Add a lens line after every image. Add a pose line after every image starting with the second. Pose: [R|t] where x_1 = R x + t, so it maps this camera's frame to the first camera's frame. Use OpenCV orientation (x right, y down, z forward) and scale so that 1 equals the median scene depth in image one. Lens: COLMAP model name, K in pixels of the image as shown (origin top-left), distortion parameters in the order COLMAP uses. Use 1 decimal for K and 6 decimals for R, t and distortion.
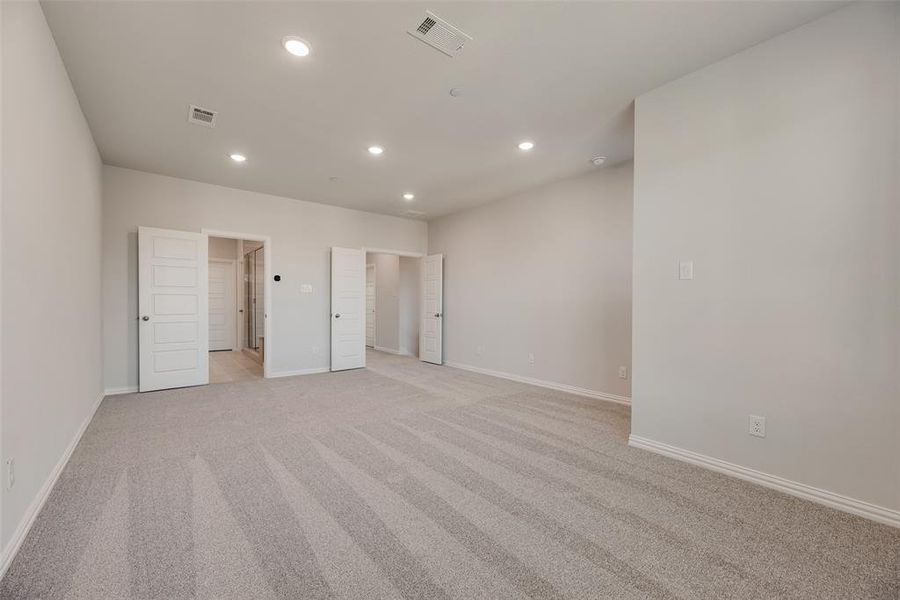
lens RADIAL K [[361.6, 0, 455.2], [0, 361.6, 298.7], [0, 0, 1]] dist [0.005062, -0.001305]
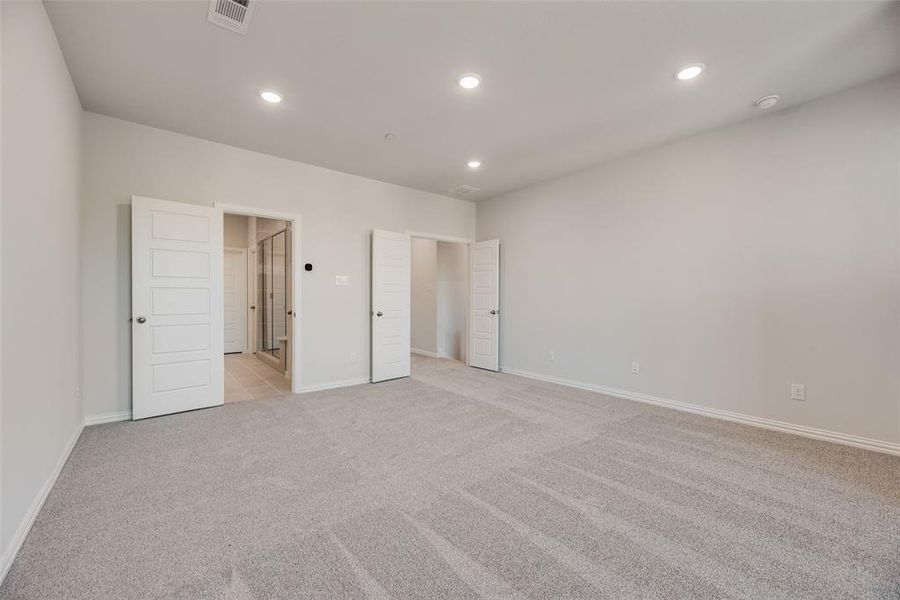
lens RADIAL K [[361.6, 0, 458.1], [0, 361.6, 290.9], [0, 0, 1]] dist [0.005062, -0.001305]
pose [[0.999930, -0.003262, 0.011411, -0.191533], [0.003328, 0.999978, -0.005727, 0.001159], [-0.011392, 0.005765, 0.999918, 0.224531]]
